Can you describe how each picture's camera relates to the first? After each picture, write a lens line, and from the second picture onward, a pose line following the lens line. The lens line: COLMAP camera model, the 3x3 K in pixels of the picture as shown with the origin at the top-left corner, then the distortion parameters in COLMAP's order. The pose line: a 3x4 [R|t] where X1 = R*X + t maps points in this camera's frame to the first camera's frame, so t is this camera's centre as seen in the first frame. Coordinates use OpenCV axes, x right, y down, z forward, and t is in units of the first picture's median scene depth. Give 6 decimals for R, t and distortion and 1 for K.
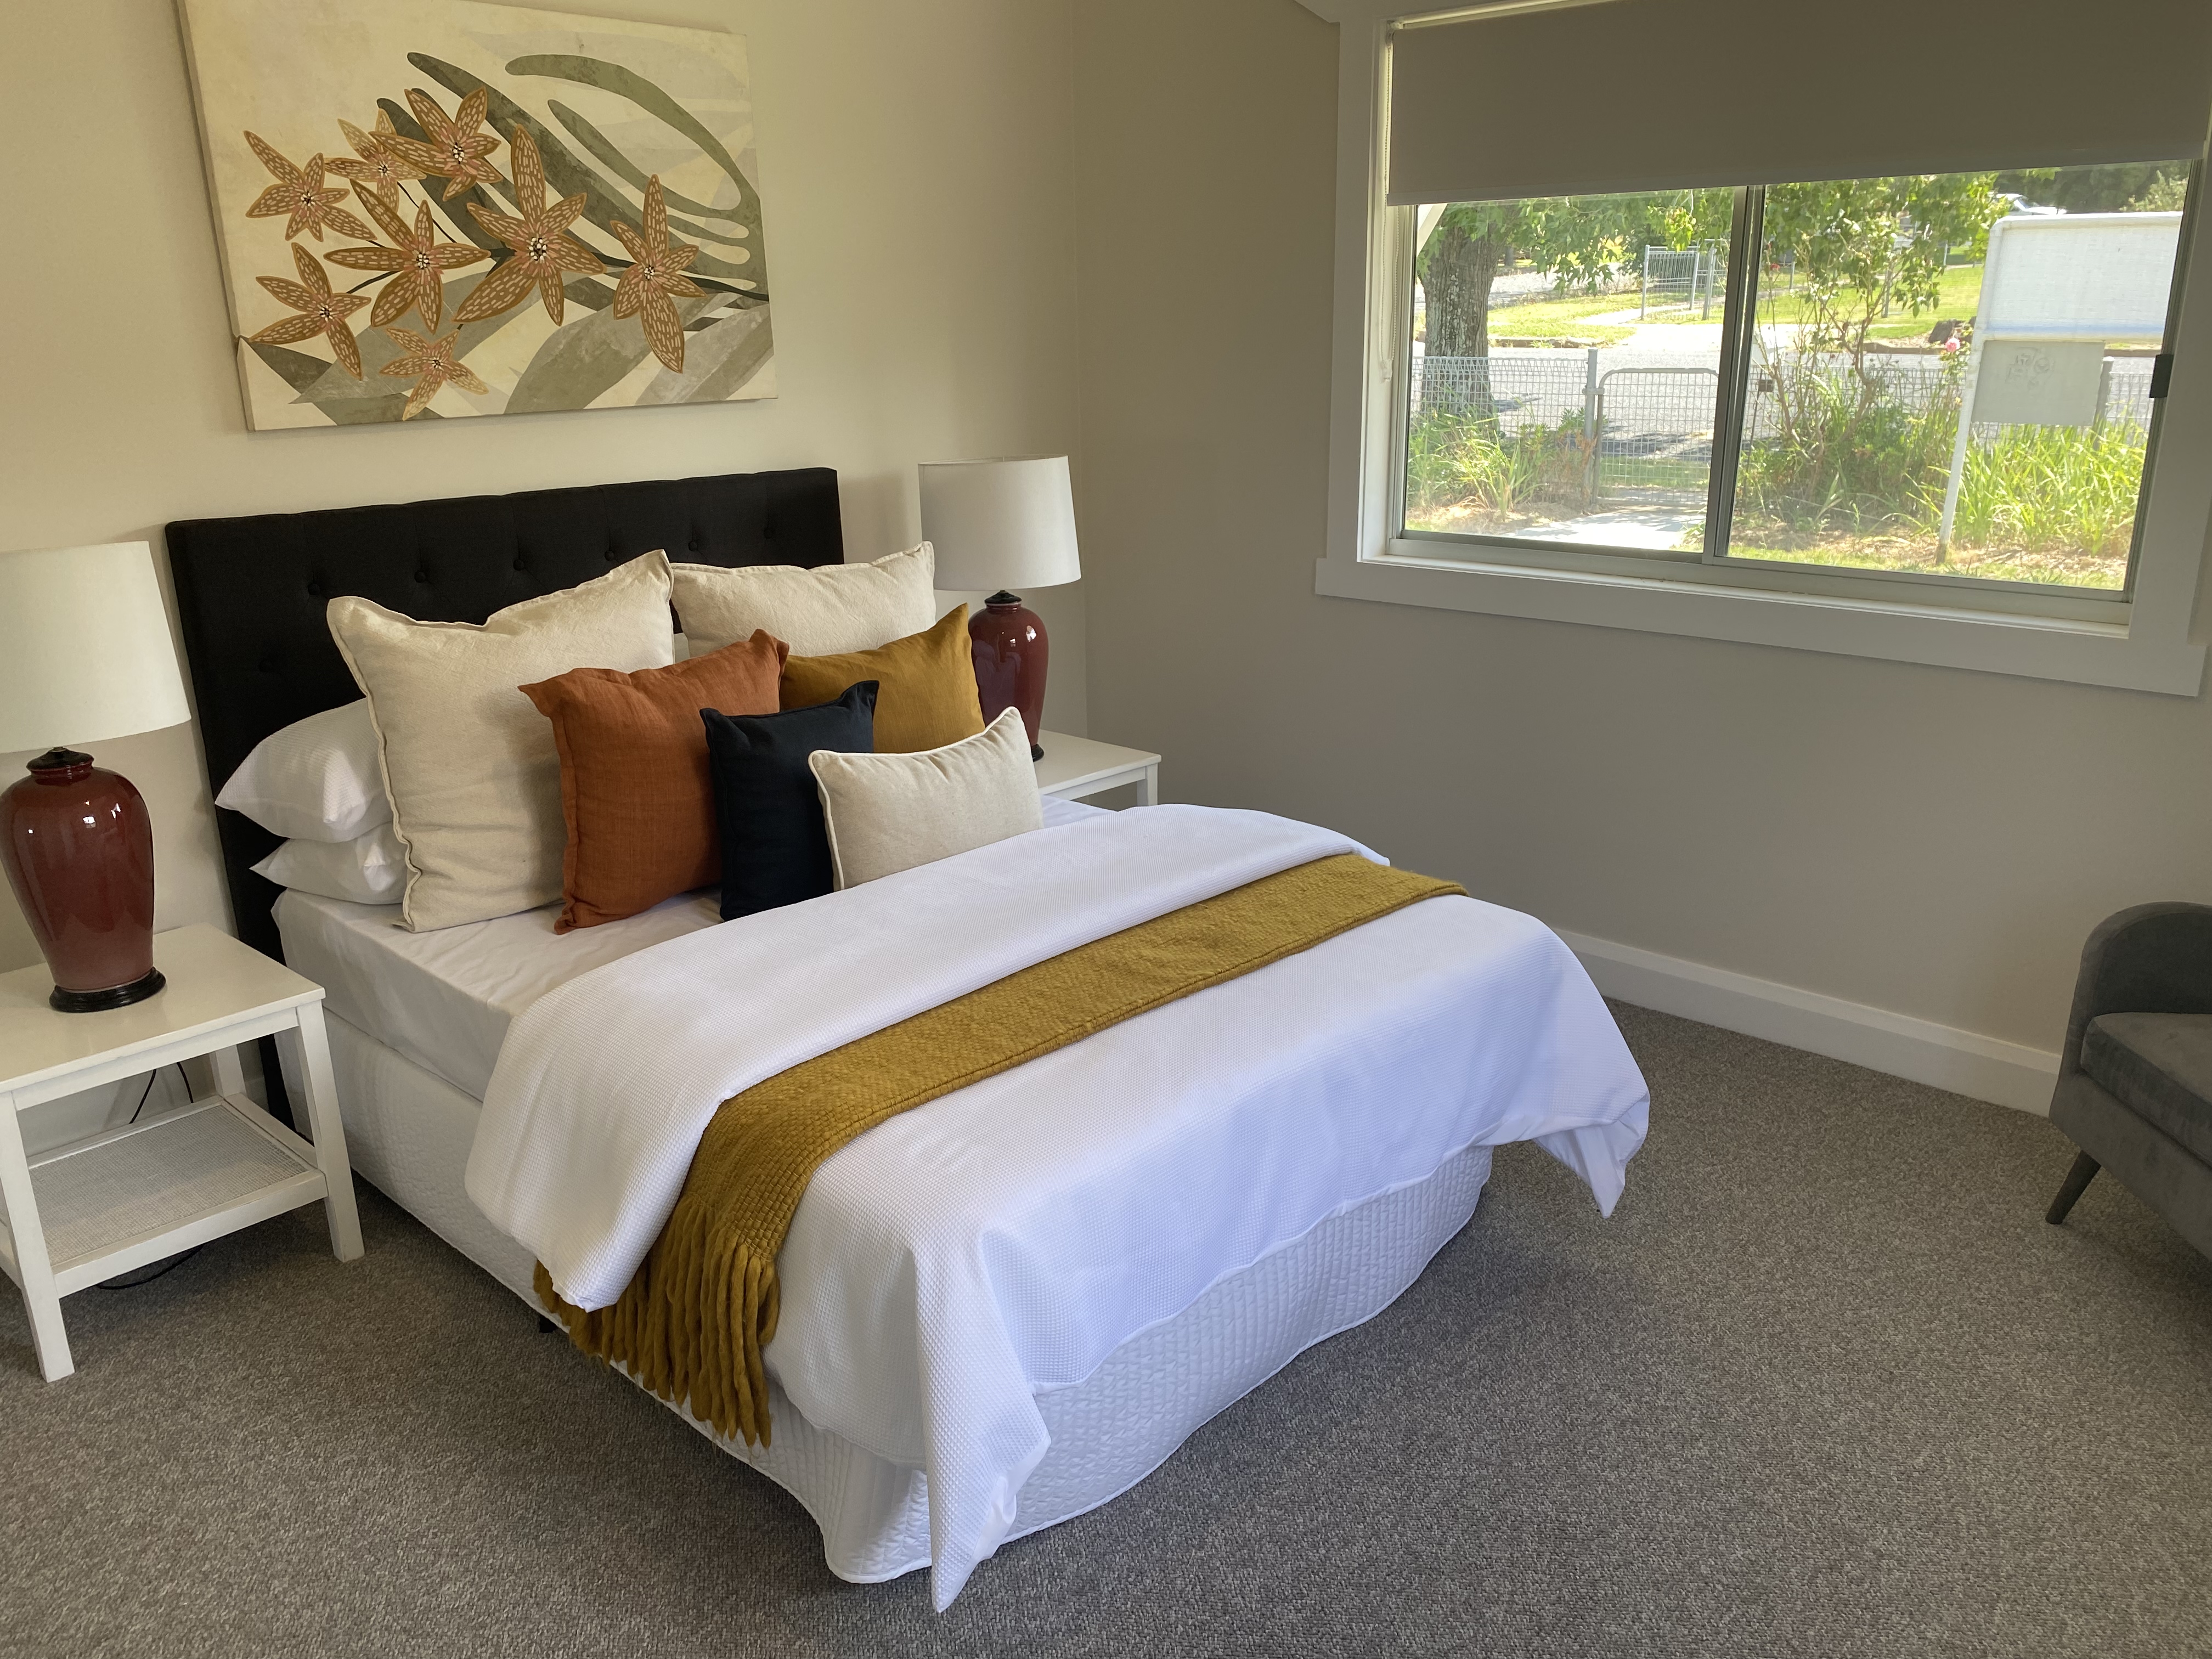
lens RADIAL K [[1715.0, 0, 1106.0], [0, 1715.0, 829.5], [0, 0, 1]] dist [0.004715, -0.003796]
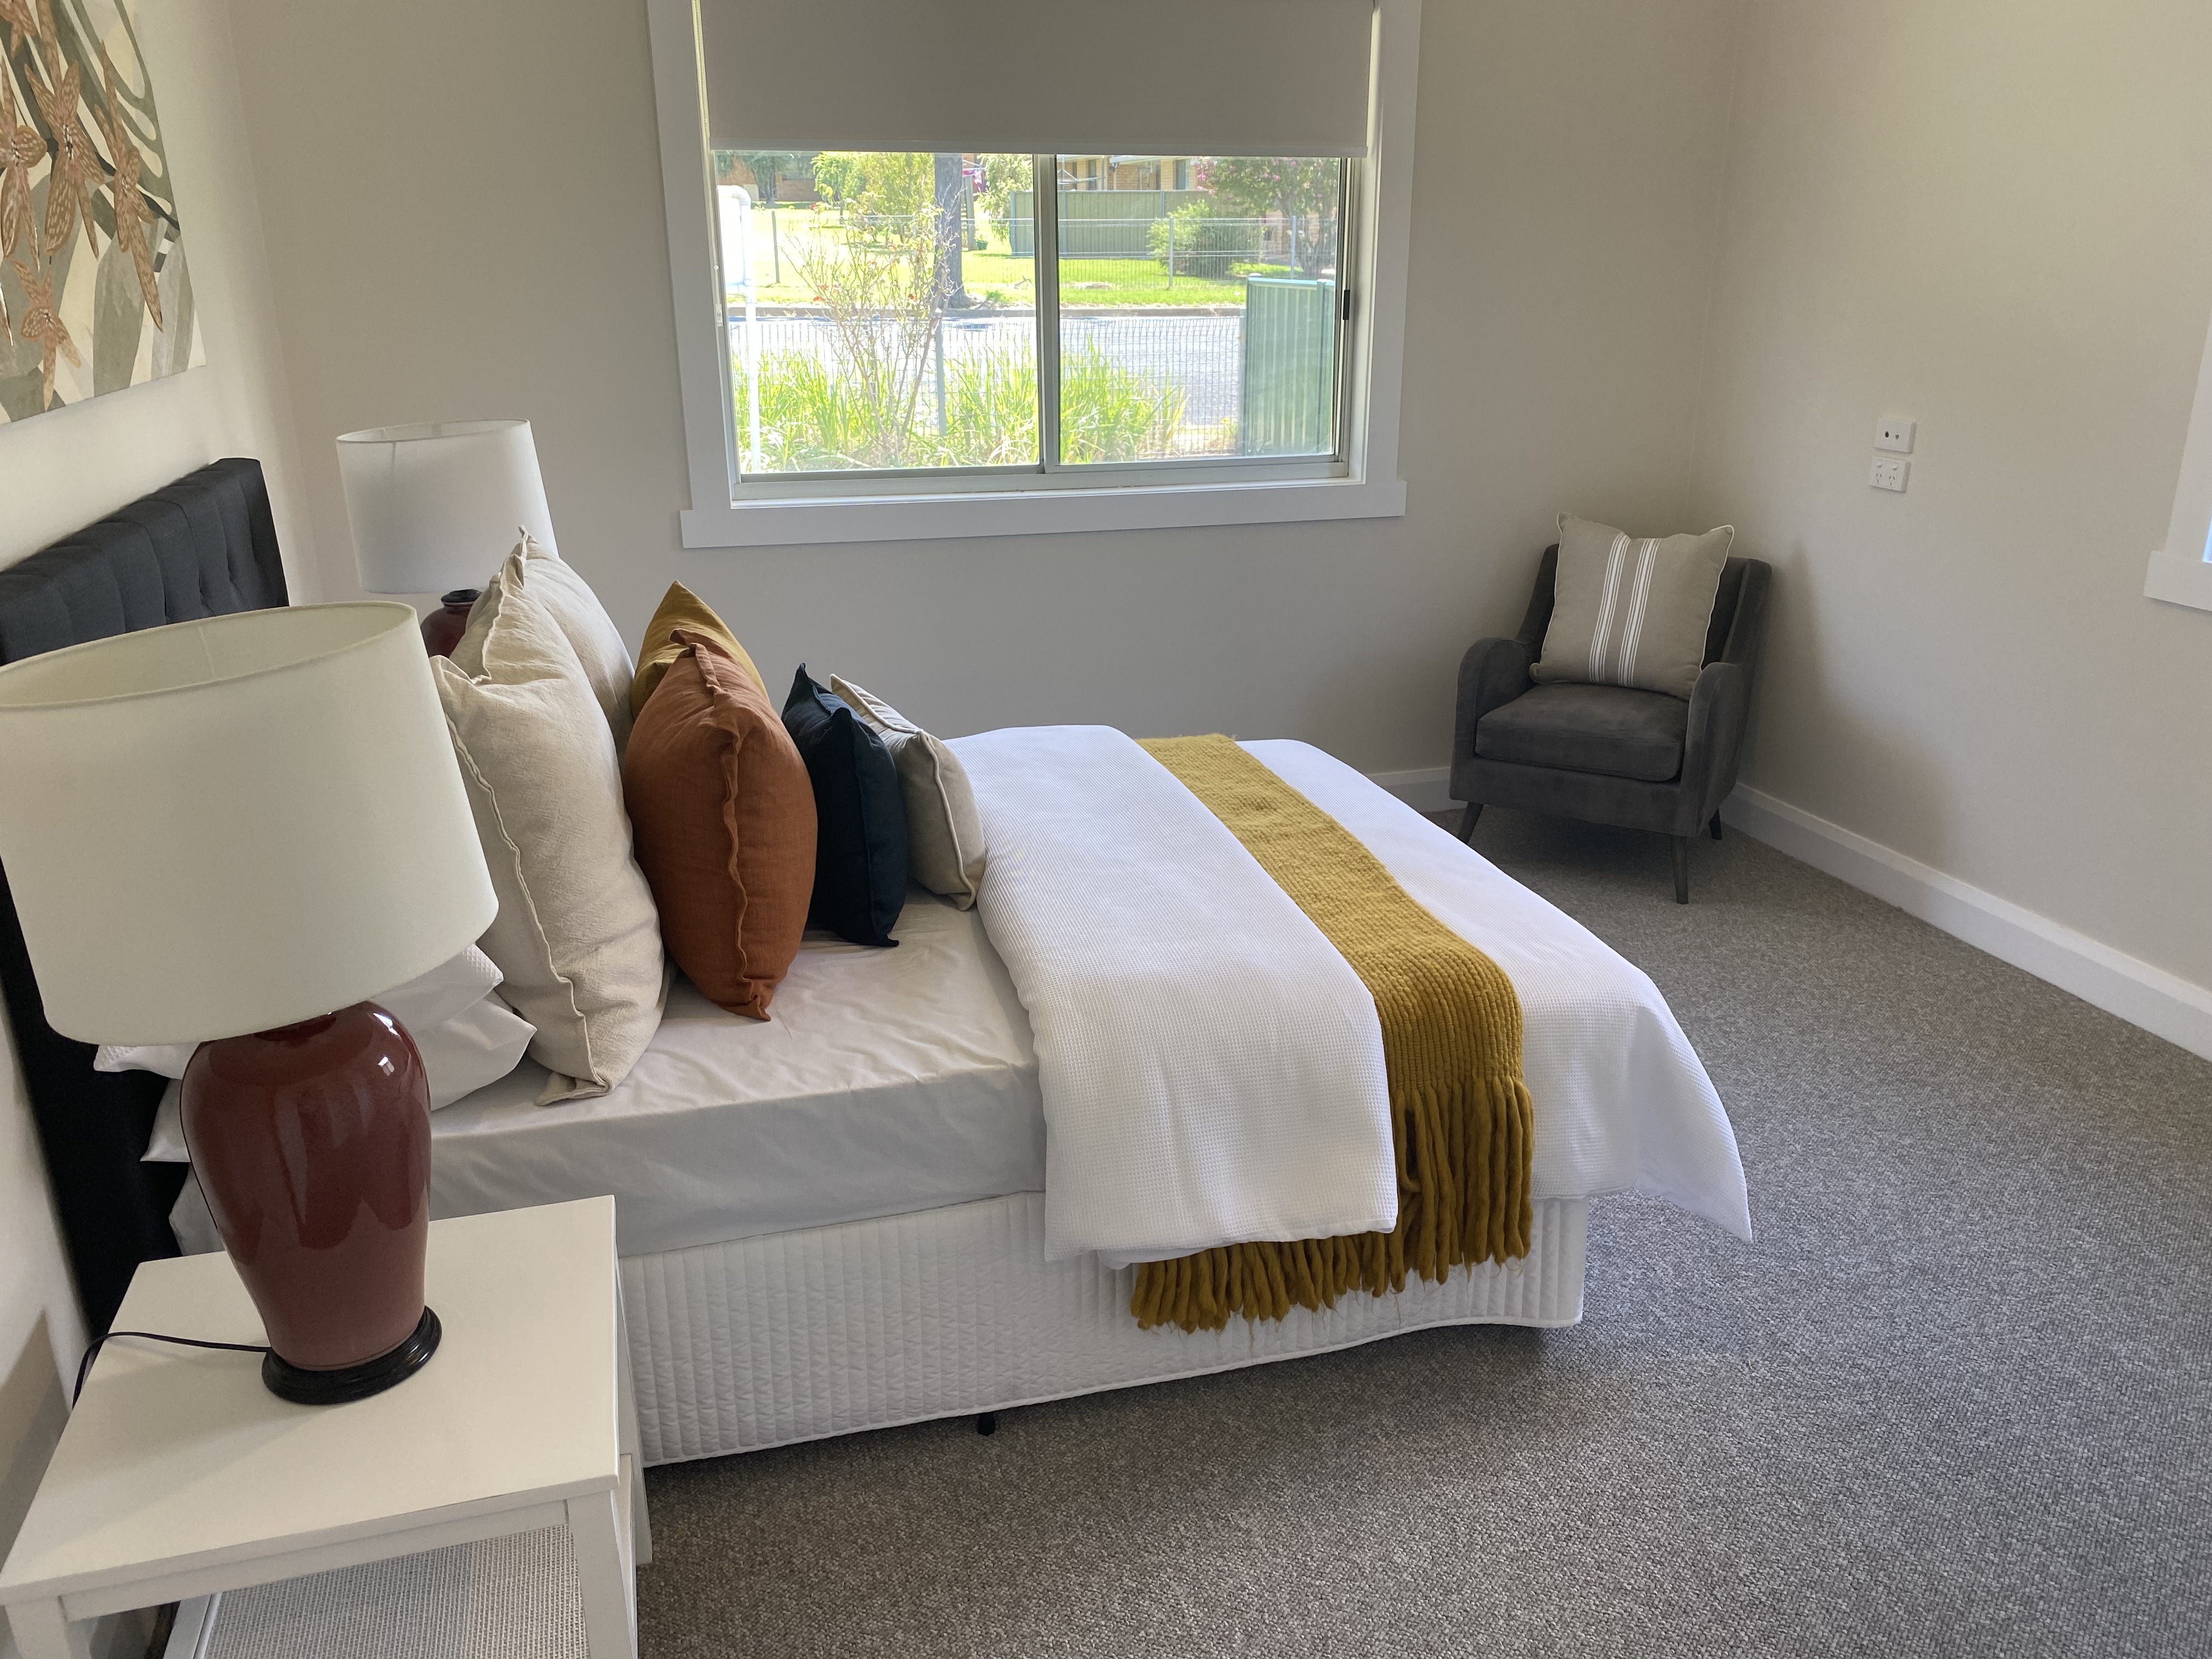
lens RADIAL K [[1669.9, 0, 1109.5], [0, 1669.9, 892.7], [0, 0, 1]] dist [-0.001650, -0.002823]
pose [[0.530501, -0.289376, 0.796762, -0.699782], [0.240177, 0.952723, 0.186104, -0.086552], [-0.812947, 0.092635, 0.574922, 0.333052]]
